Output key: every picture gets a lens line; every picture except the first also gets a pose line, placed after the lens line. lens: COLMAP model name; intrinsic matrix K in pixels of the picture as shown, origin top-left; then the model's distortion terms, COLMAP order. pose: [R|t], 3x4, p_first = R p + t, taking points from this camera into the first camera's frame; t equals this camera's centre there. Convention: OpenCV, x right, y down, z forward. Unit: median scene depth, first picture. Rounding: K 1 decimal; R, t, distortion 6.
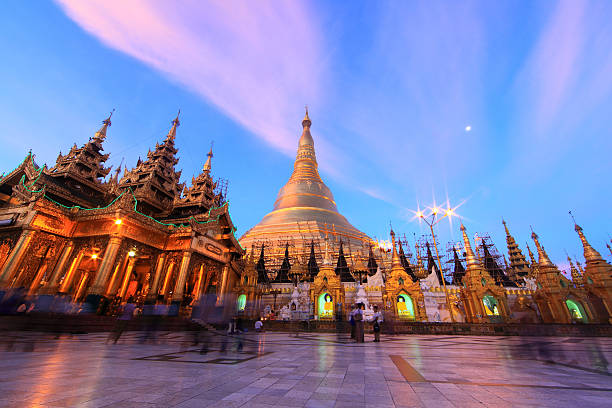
lens RADIAL K [[243.8, 0, 306.6], [0, 243.8, 205.7], [0, 0, 1]] dist [-0.001695, 0.000053]
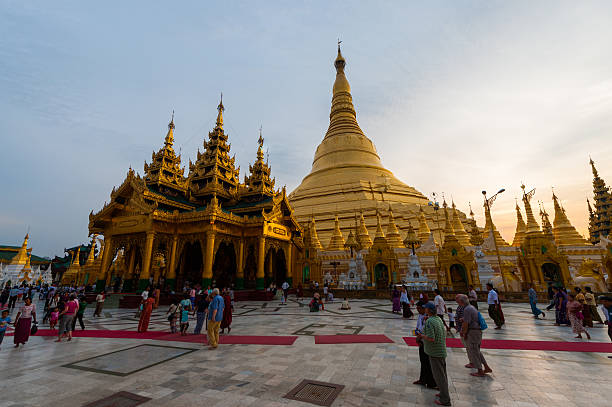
lens RADIAL K [[262.9, 0, 306.0], [0, 262.9, 203.5], [0, 0, 1]] dist [0.024272, -0.000089]
pose [[0.986363, -0.067685, -0.150025, -0.059913], [0.093971, 0.979945, 0.175718, -0.154714], [0.135123, -0.187420, 0.972942, -0.167464]]
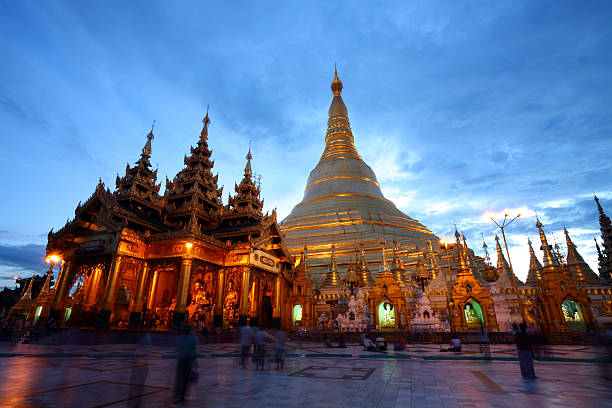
lens RADIAL K [[301.7, 0, 305.1], [0, 301.7, 207.6], [0, 0, 1]] dist [-0.067884, 0.034794]
pose [[0.992475, -0.052945, -0.110406, -0.087184], [0.061728, 0.995063, 0.077707, -0.115540], [0.105747, -0.083938, 0.990844, -0.148990]]
